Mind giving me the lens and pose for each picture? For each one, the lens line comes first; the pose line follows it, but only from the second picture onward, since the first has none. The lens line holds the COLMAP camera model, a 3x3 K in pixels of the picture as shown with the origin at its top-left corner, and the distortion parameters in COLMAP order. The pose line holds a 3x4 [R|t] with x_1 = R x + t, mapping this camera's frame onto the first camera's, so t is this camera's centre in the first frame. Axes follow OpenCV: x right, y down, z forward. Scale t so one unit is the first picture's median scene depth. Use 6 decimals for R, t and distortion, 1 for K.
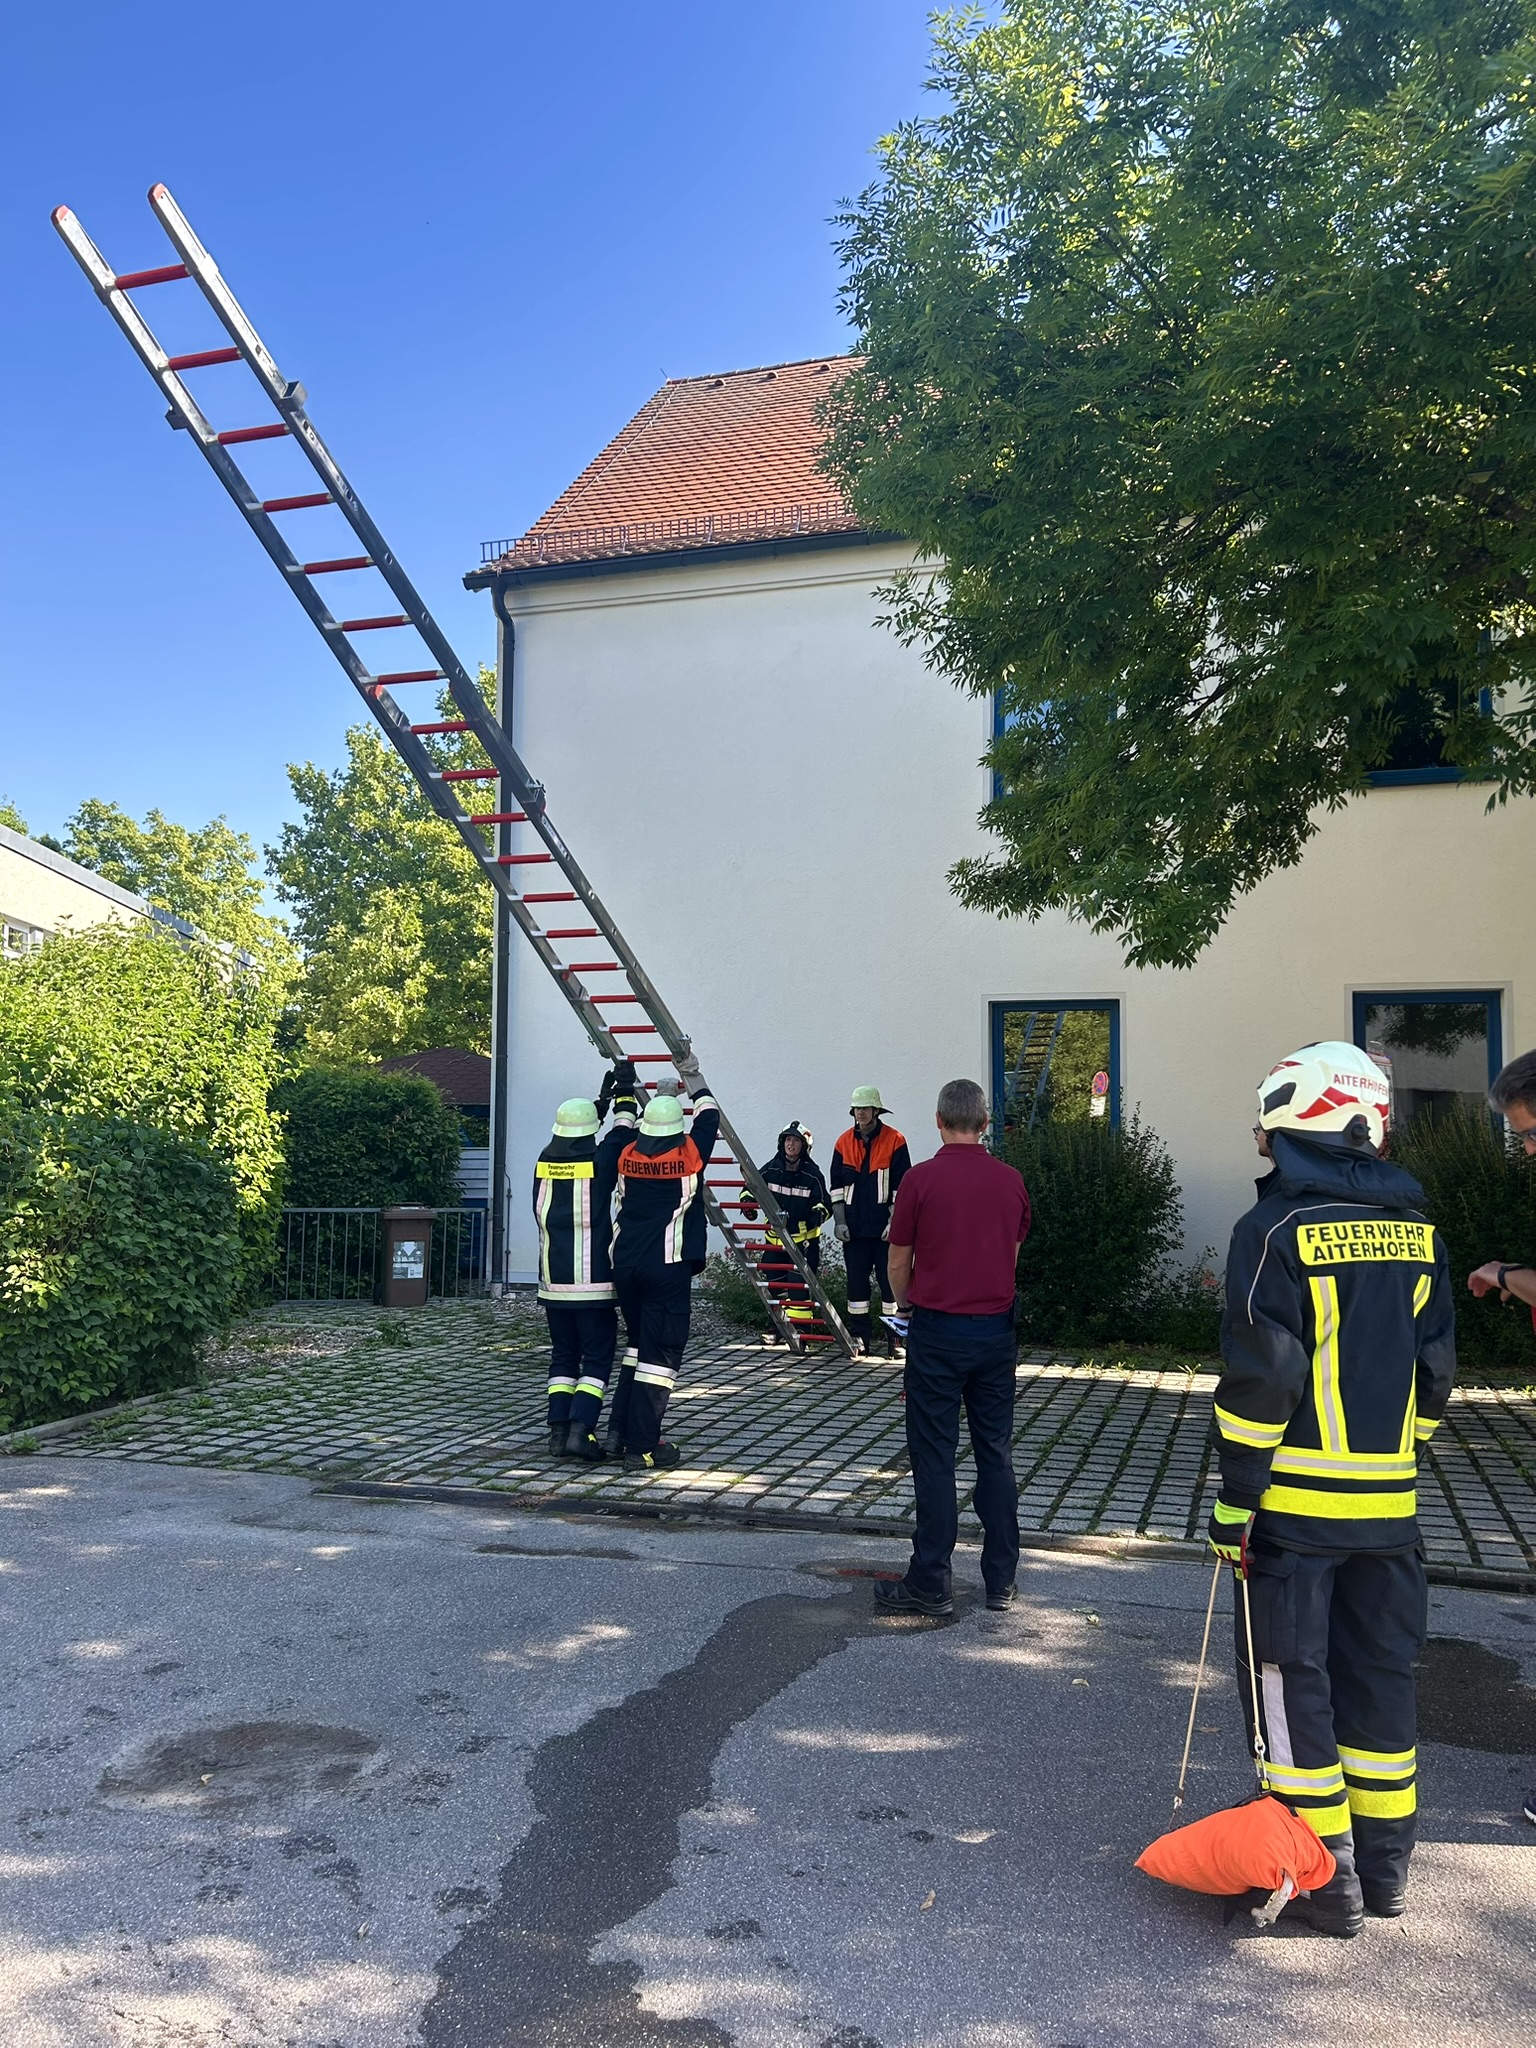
lens RADIAL K [[1559.0, 0, 768.0], [0, 1559.0, 1024.0], [0, 0, 1]] dist [0.023100, -0.004762]
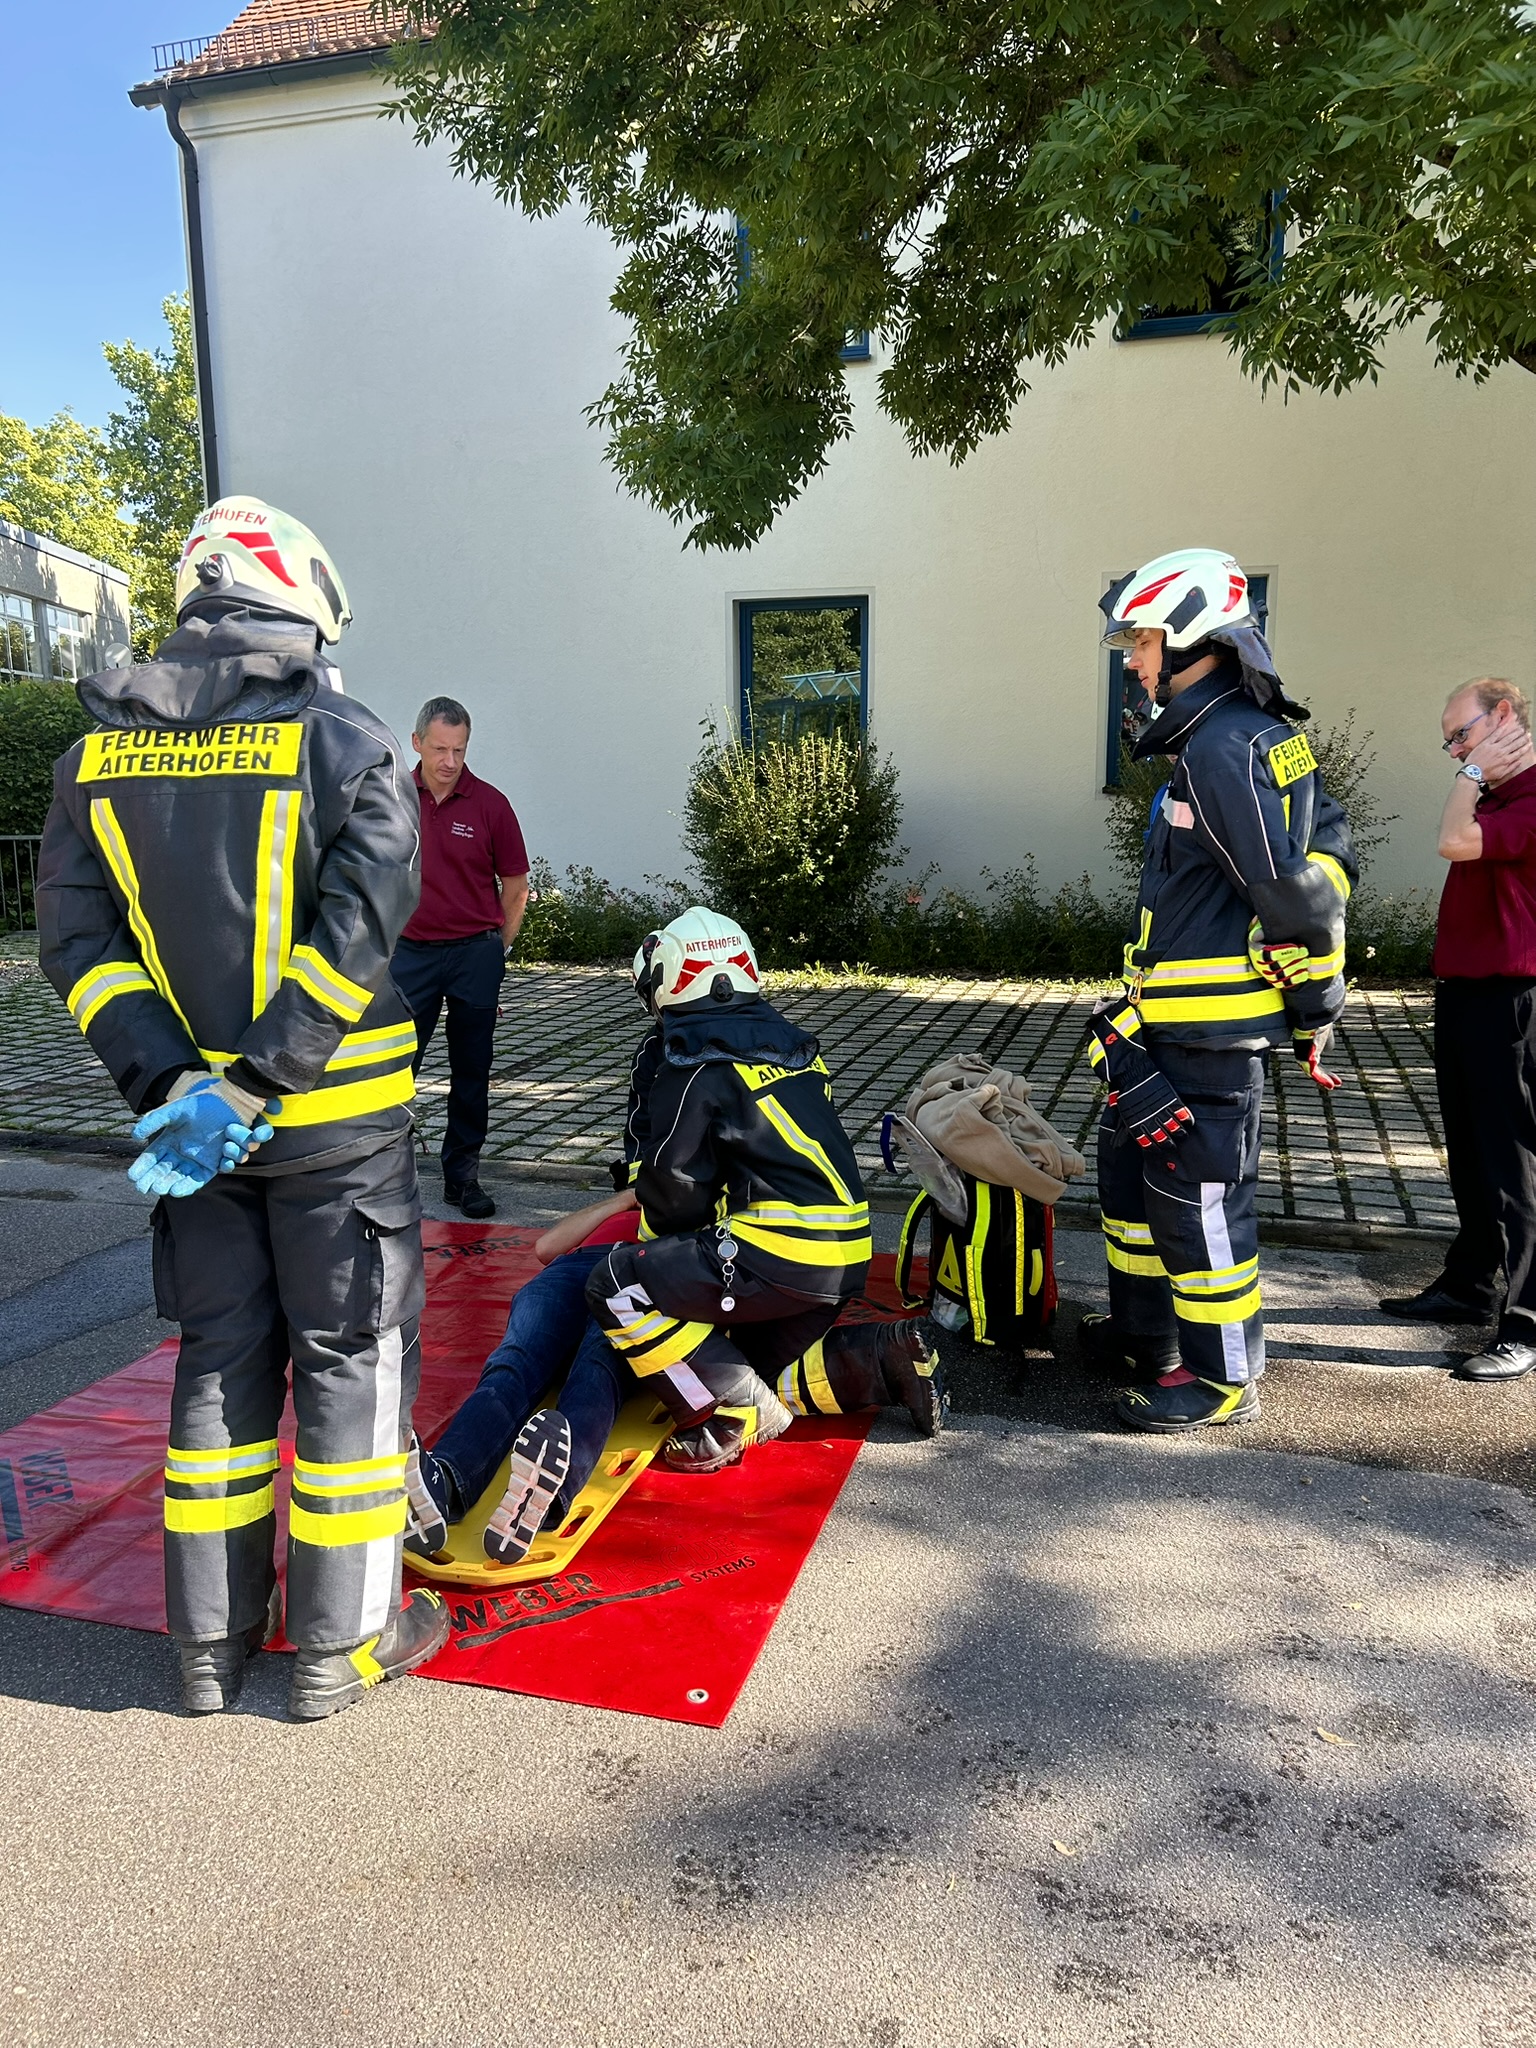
lens RADIAL K [[1583.8, 0, 768.0], [0, 1583.8, 1024.0], [0, 0, 1]] dist [0.017041, -0.003232]
pose [[0.999678, -0.014773, 0.020650, 0.052193], [0.009561, 0.972460, 0.232872, 0.005948], [-0.023522, -0.232600, 0.972288, 0.004581]]
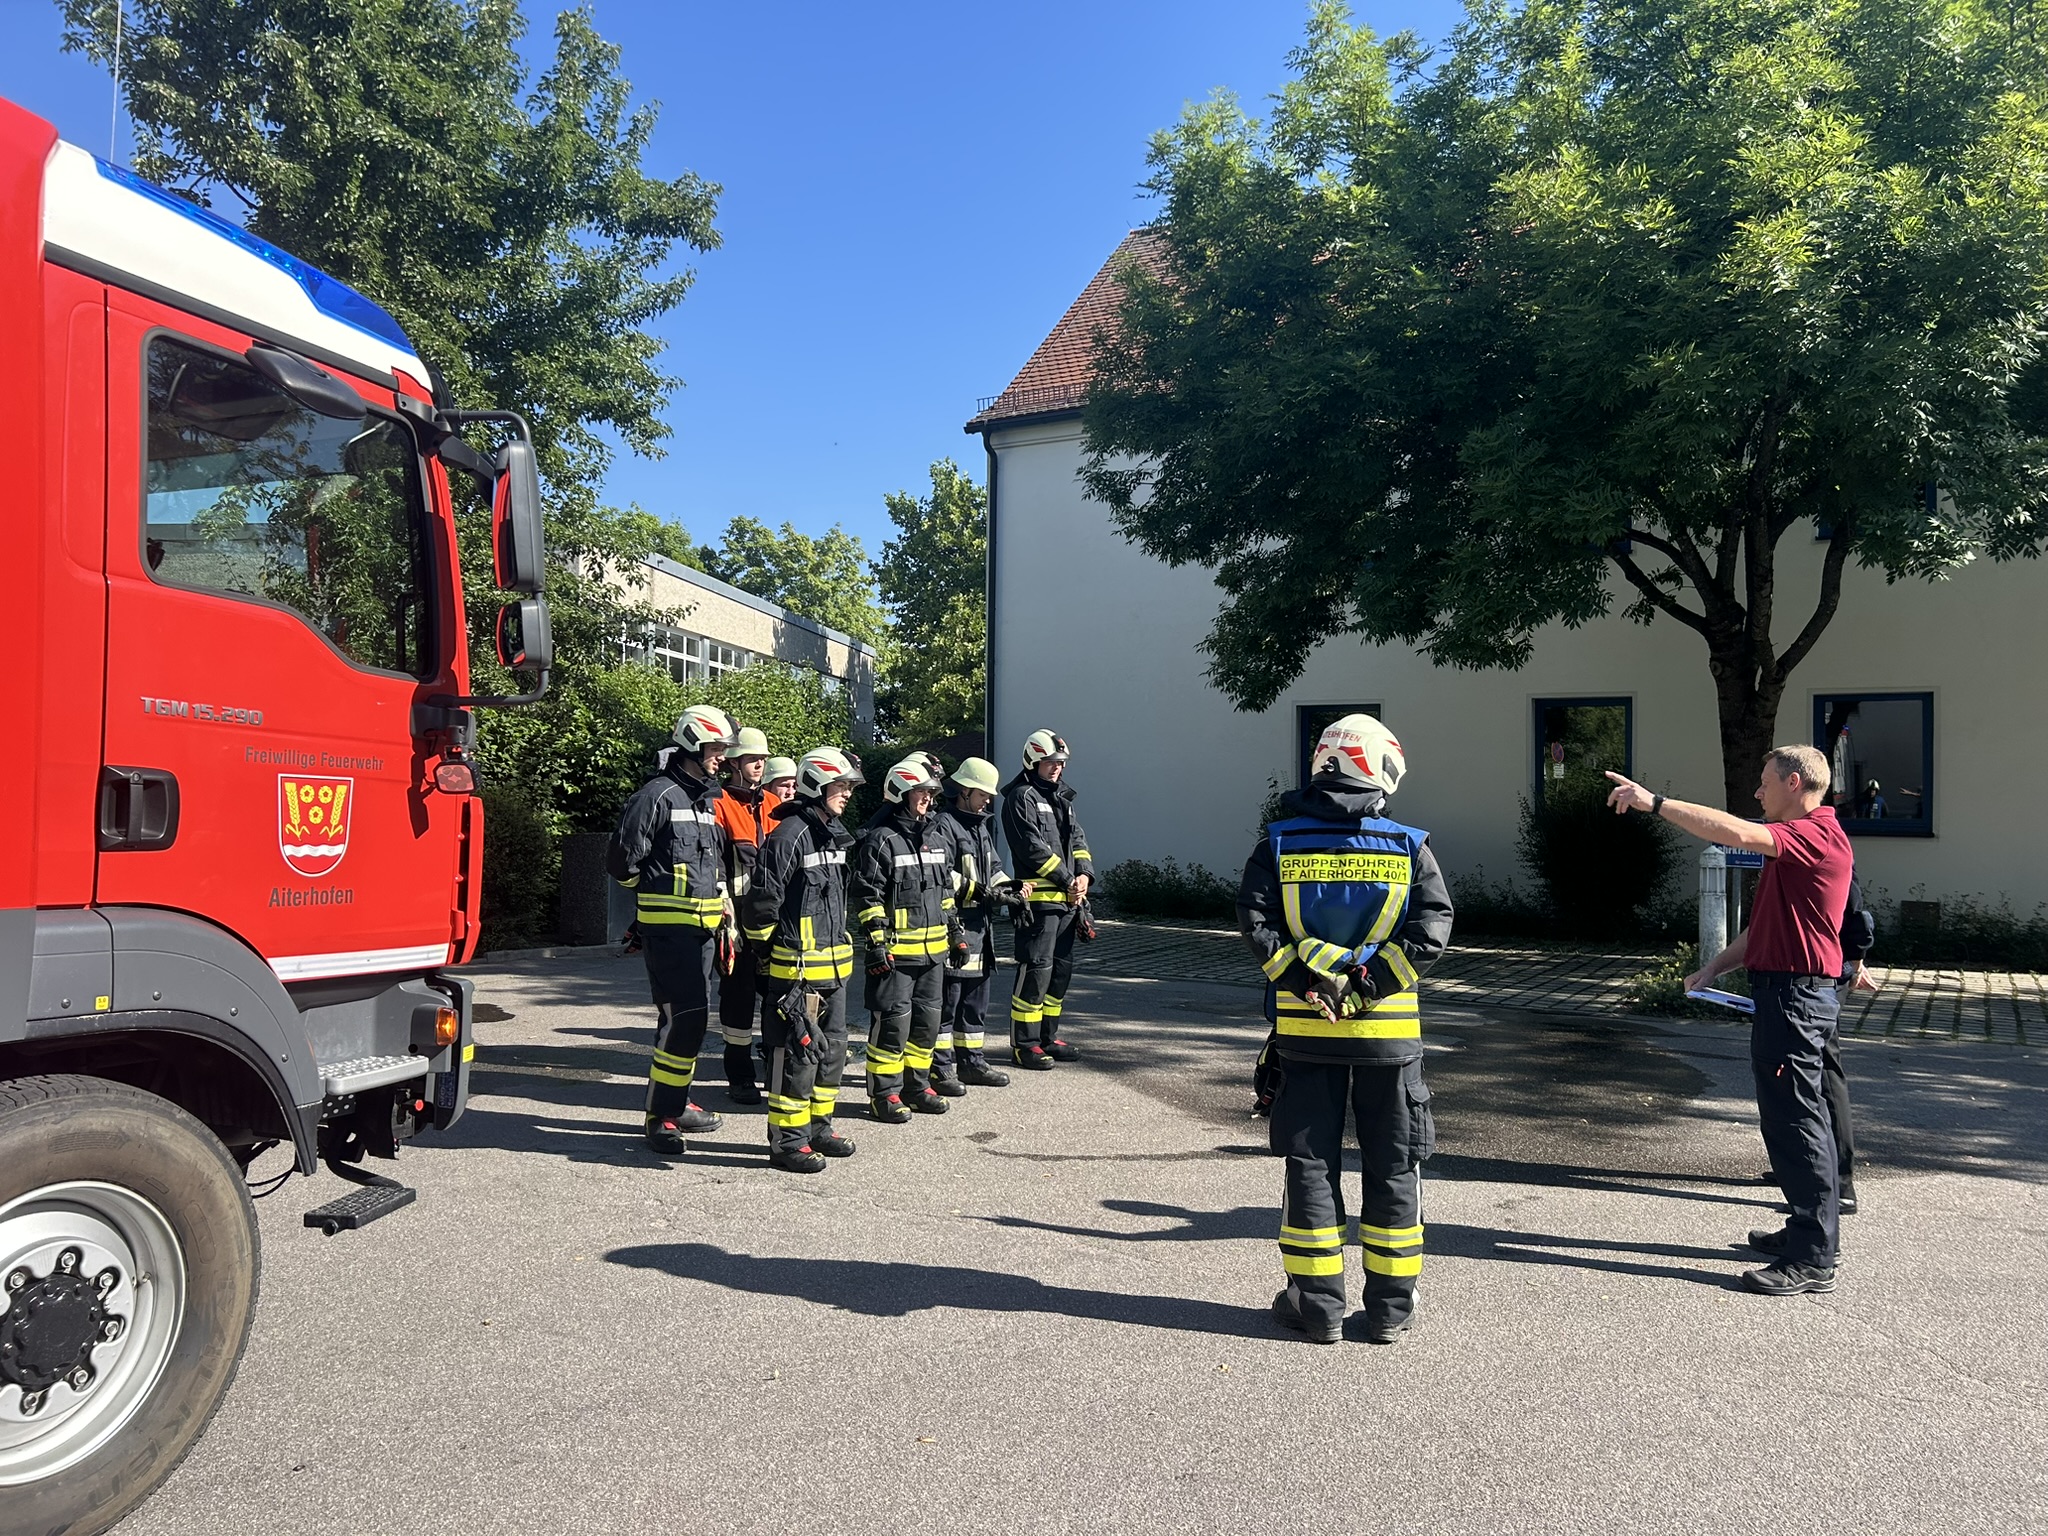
lens RADIAL K [[1559.0, 0, 1024.0], [0, 1559.0, 768.0], [0, 0, 1]] dist [0.023100, -0.004762]
pose [[0.974052, 0.003904, -0.226289, 0.083346], [0.007570, 0.998730, 0.049816, -0.009842], [0.226196, -0.050236, 0.972786, -0.196932]]
